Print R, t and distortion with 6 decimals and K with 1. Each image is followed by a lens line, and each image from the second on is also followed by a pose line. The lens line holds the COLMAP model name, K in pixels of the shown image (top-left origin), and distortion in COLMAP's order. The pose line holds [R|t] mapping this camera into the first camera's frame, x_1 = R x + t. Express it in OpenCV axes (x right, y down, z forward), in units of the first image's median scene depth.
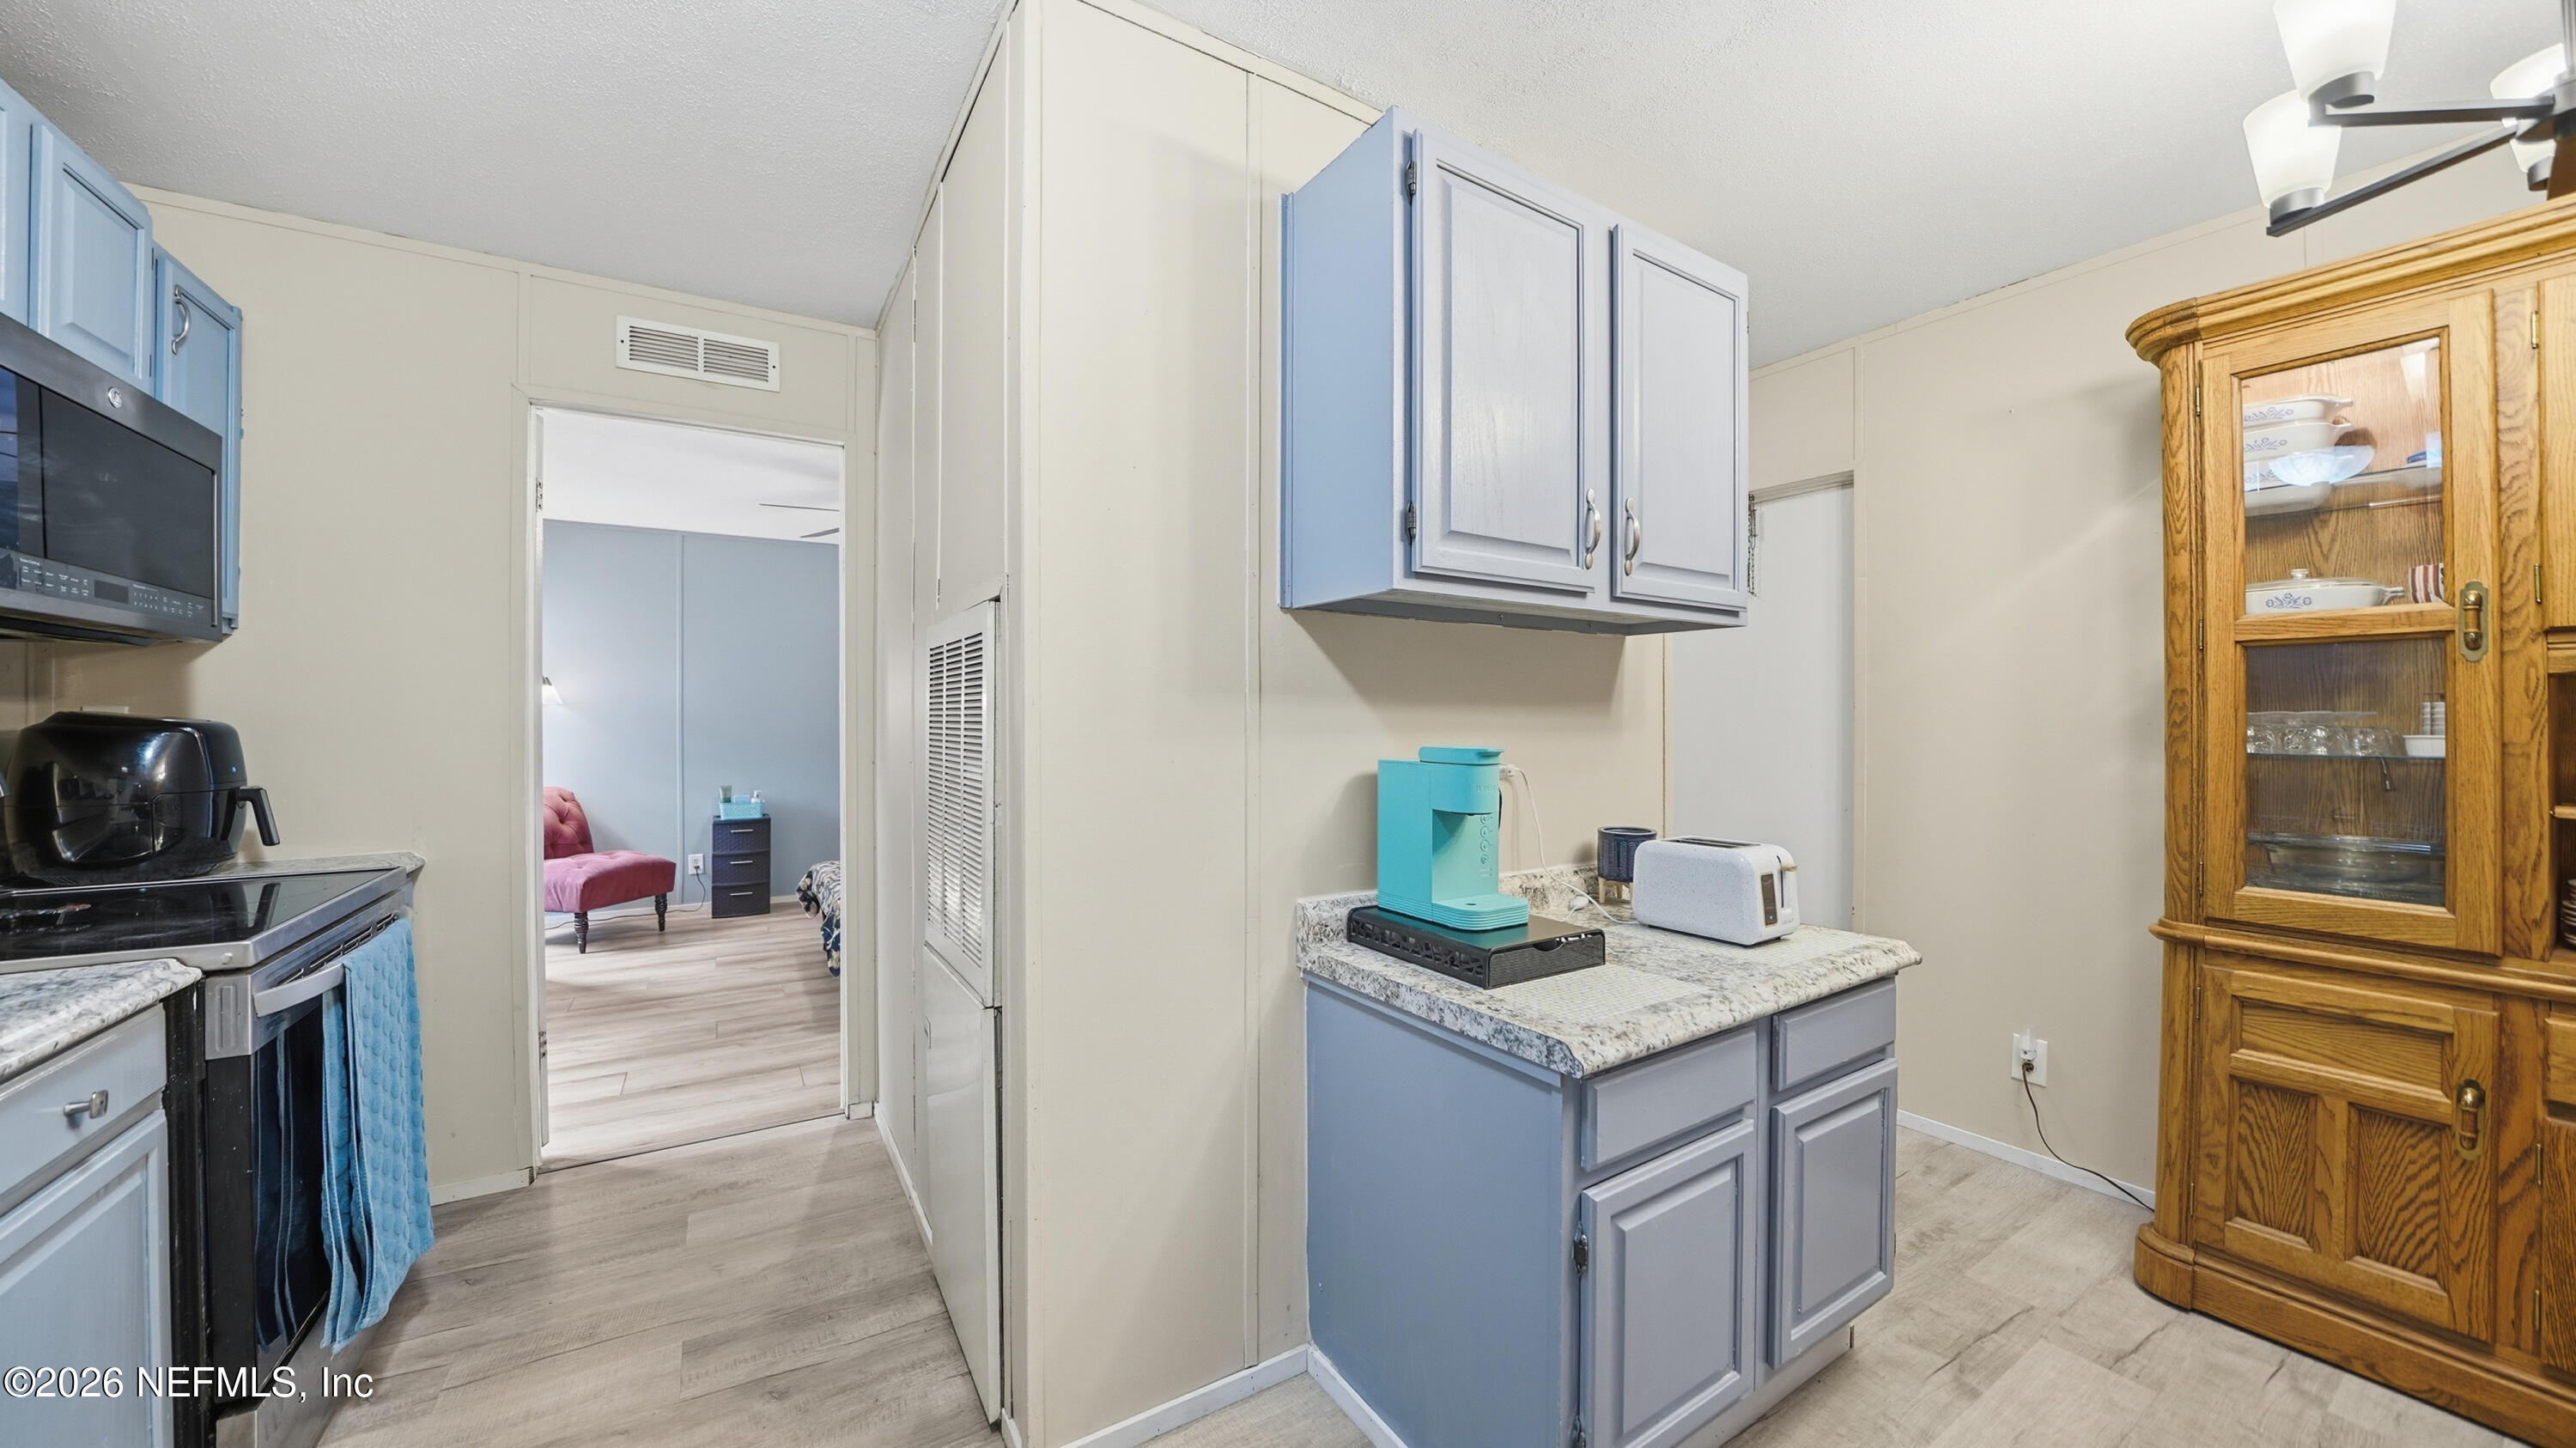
lens RADIAL K [[892.0, 0, 1275.7], [0, 892.0, 726.2], [0, 0, 1]] dist [-0.020096, -0.000153]
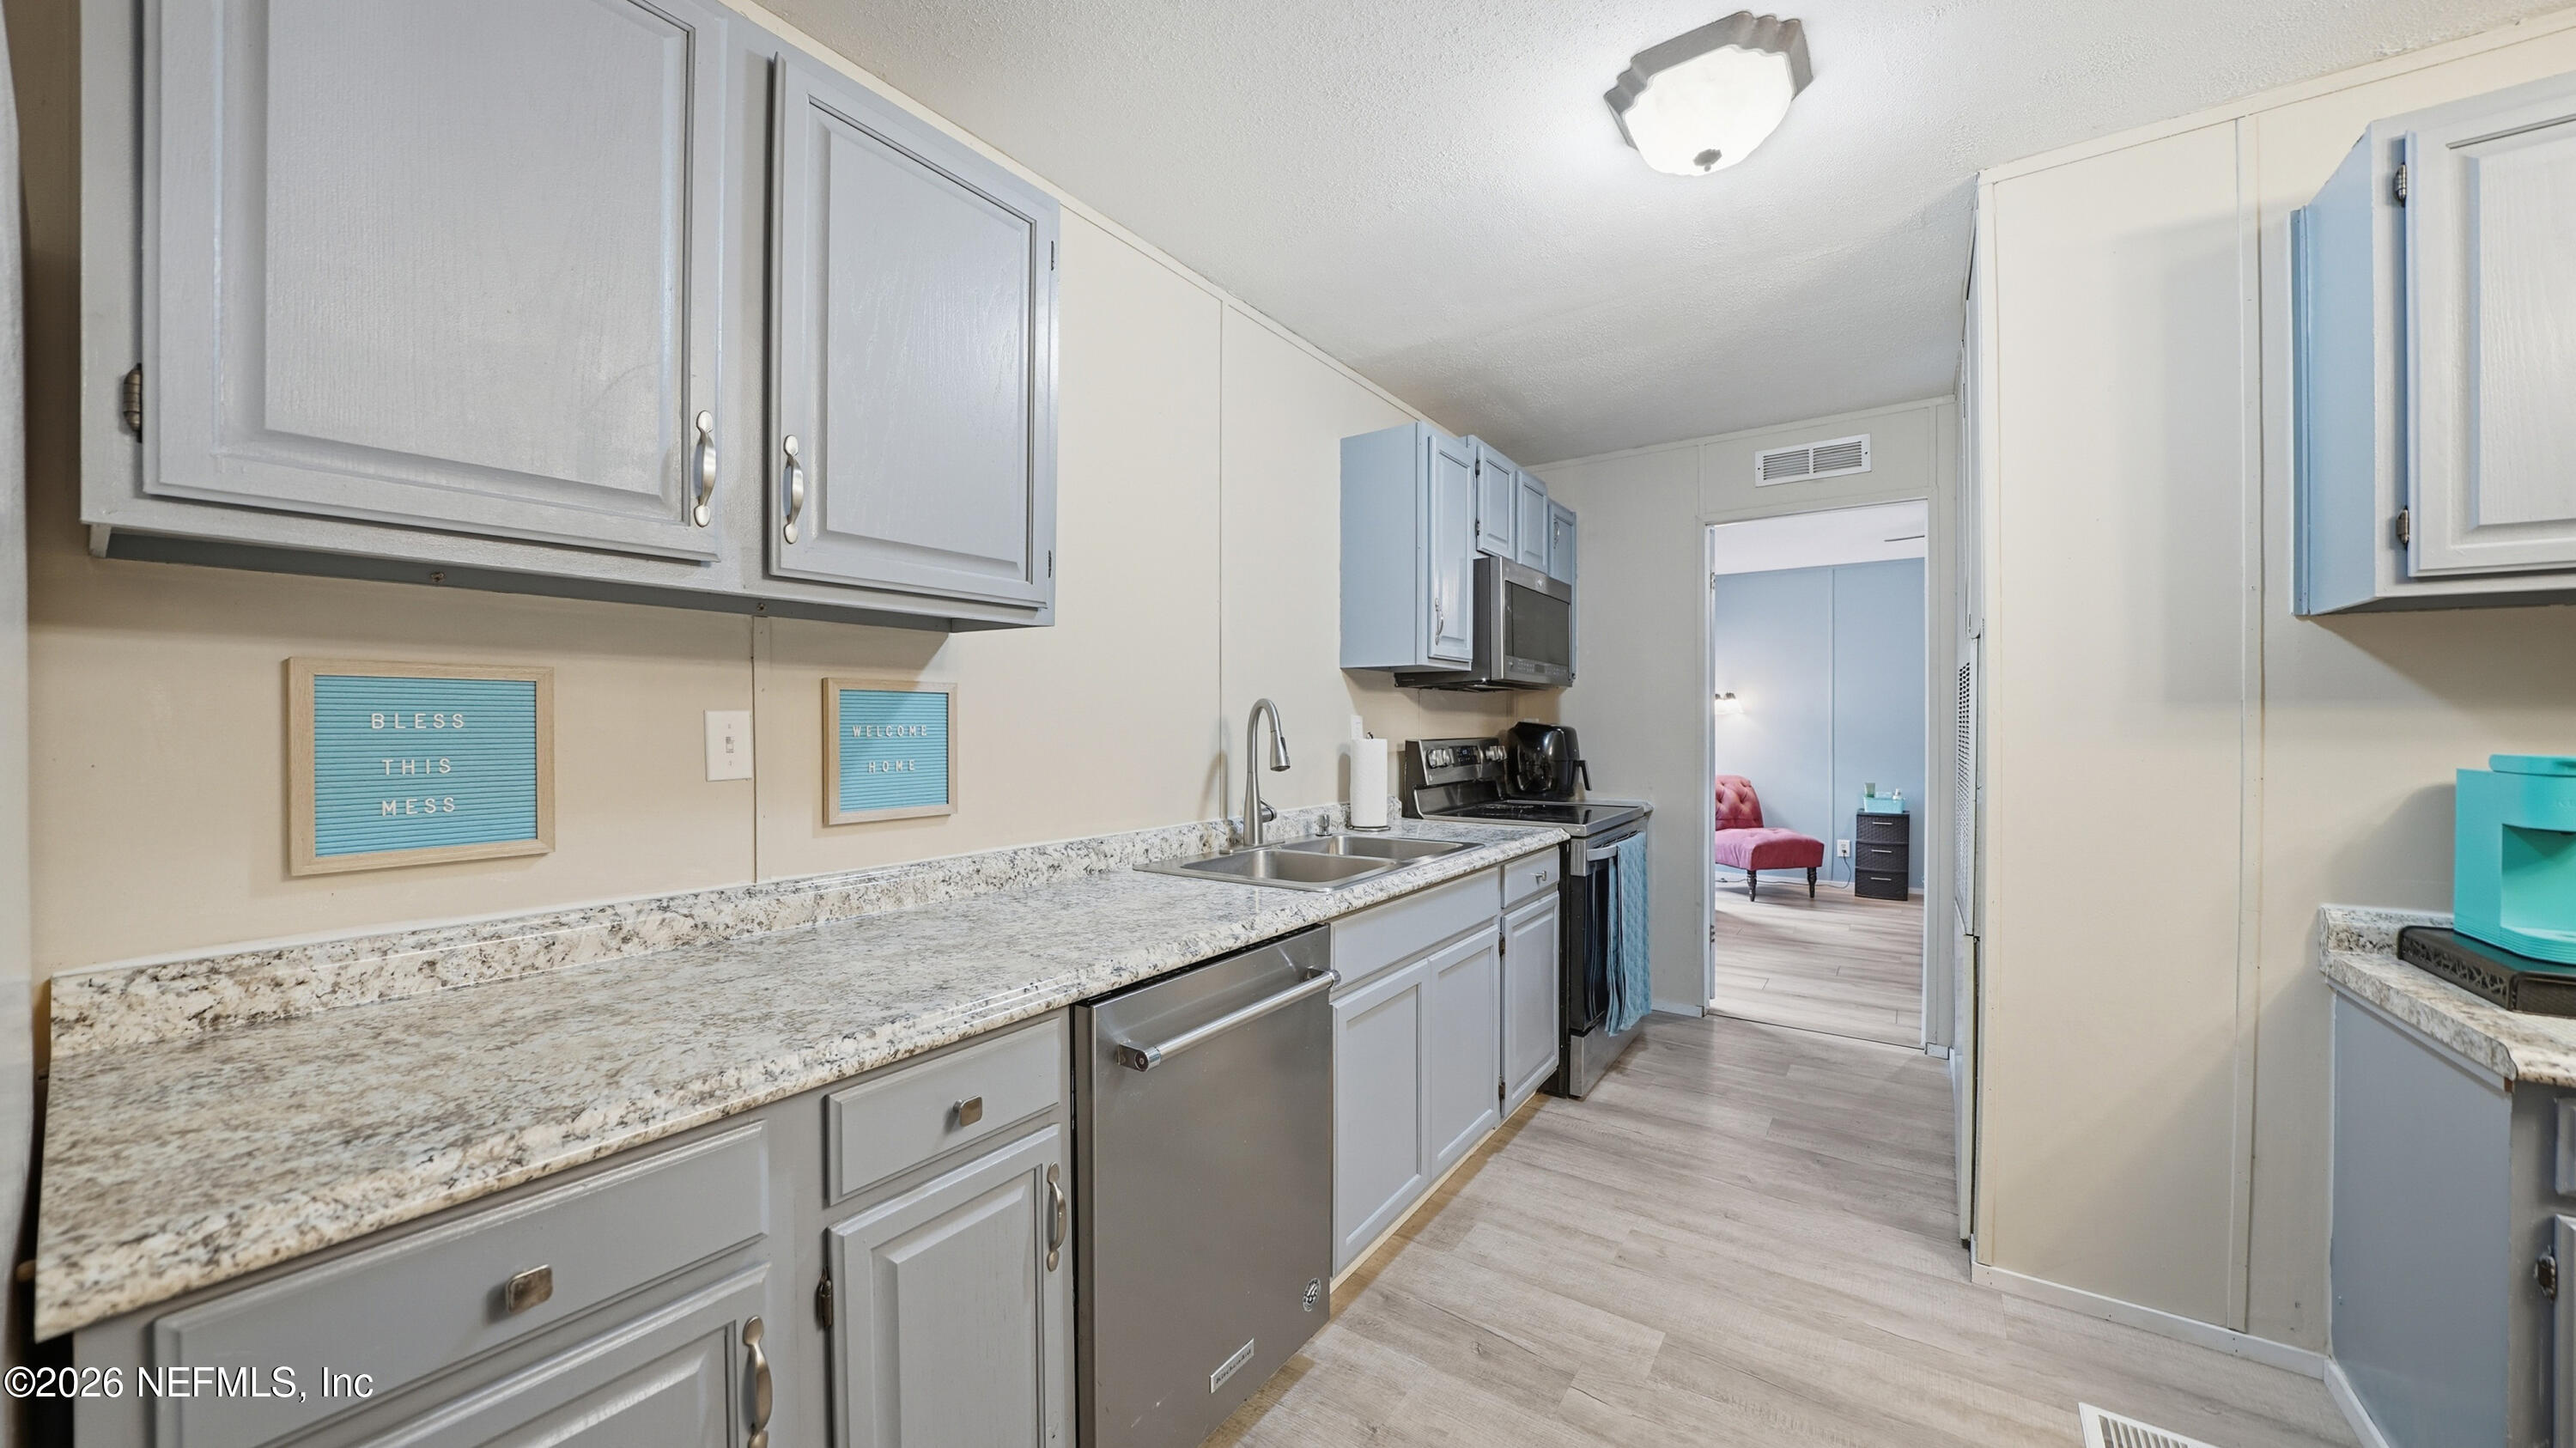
lens RADIAL K [[892.0, 0, 1275.7], [0, 892.0, 726.2], [0, 0, 1]] dist [-0.020096, -0.000153]
pose [[0.377556, 0.000192, -0.925987, 0.449285], [-0.004661, 0.999988, -0.001693, 0.001140], [0.925975, 0.004955, 0.377552, -0.428593]]
